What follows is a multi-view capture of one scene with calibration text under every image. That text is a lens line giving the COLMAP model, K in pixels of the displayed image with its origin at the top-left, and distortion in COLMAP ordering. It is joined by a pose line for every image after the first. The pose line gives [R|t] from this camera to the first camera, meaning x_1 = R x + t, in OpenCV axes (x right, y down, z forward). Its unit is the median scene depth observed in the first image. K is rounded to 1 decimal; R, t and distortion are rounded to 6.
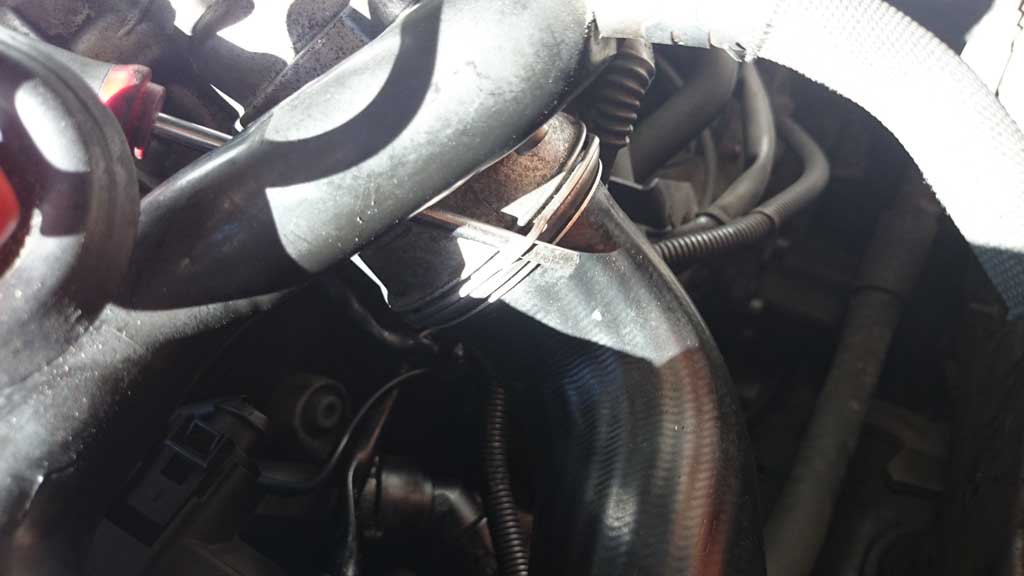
lens RADIAL K [[818.6, 0, 512.0], [0, 818.6, 288.0], [0, 0, 1]] dist [0.160580, -0.493163]
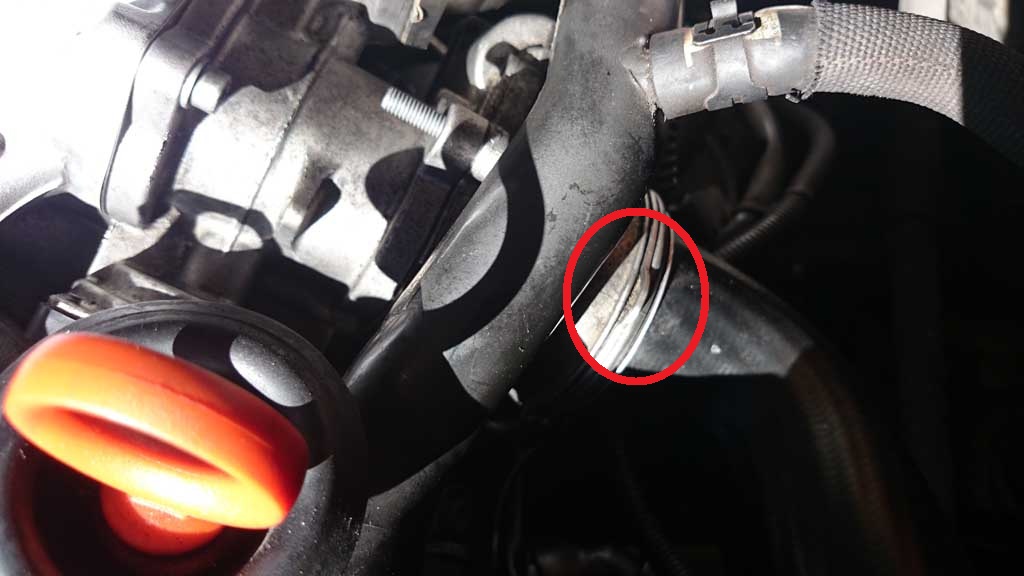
lens RADIAL K [[818.6, 0, 512.0], [0, 818.6, 288.0], [0, 0, 1]] dist [0.160580, -0.493163]
pose [[0.942913, -0.332413, -0.020405, -0.146974], [0.330692, 0.941772, -0.060900, -0.097184], [0.039461, 0.050676, 0.997935, -0.107707]]
